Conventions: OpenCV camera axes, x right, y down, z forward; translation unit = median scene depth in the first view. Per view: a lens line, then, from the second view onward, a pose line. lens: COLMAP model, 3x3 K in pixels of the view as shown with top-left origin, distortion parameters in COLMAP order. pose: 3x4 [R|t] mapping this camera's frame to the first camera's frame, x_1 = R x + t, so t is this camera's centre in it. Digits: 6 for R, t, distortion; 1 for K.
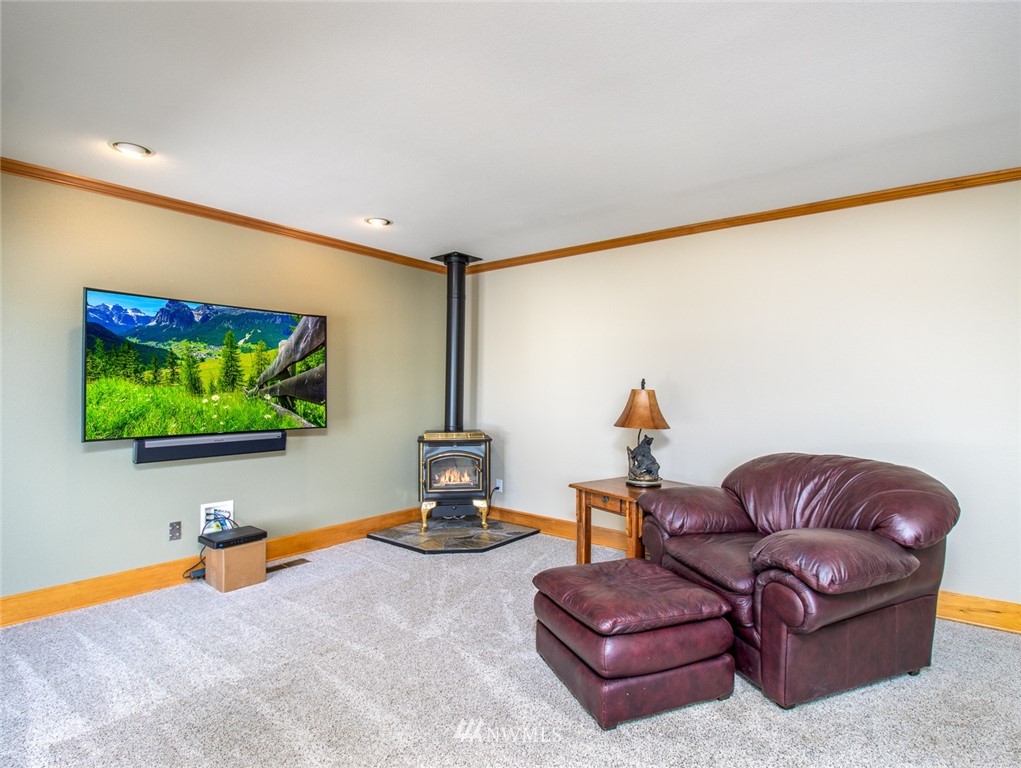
lens RADIAL K [[538.0, 0, 514.4], [0, 538.0, 382.5], [0, 0, 1]] dist [0.002760, -0.014836]
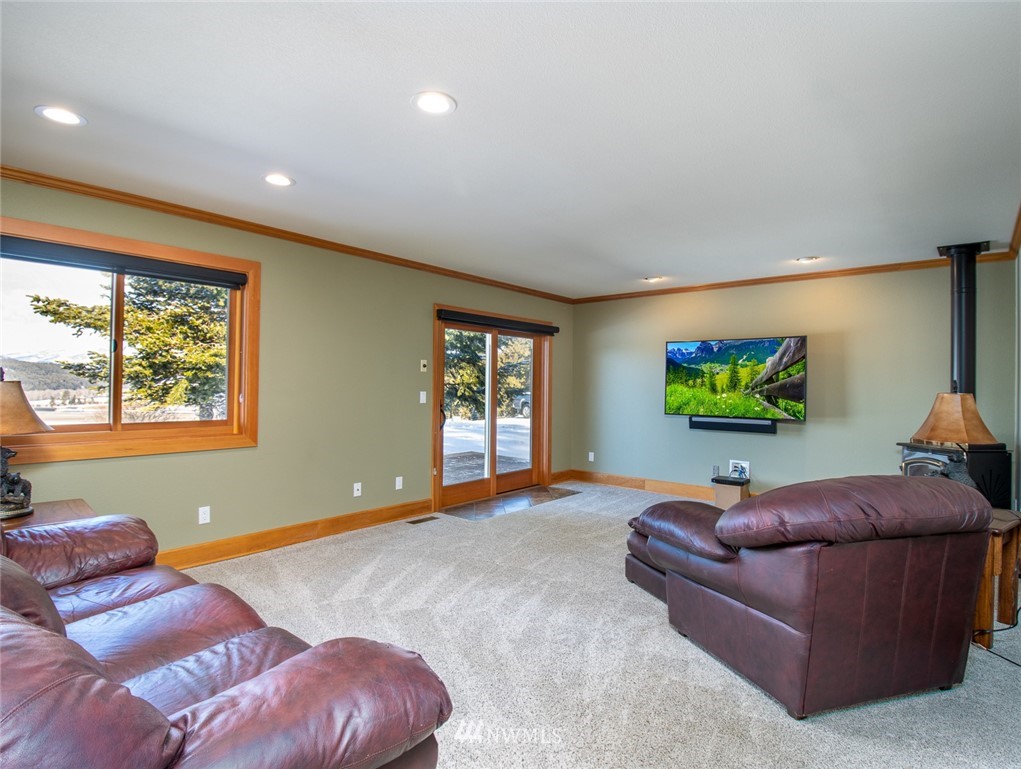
lens RADIAL K [[536.5, 0, 519.1], [0, 536.5, 382.3], [0, 0, 1]] dist [0.003631, -0.017047]
pose [[-0.019586, 0.006916, -0.999784, 1.084182], [0.012619, 0.999898, 0.006670, -0.030797], [0.999729, -0.012486, -0.019672, 0.369201]]
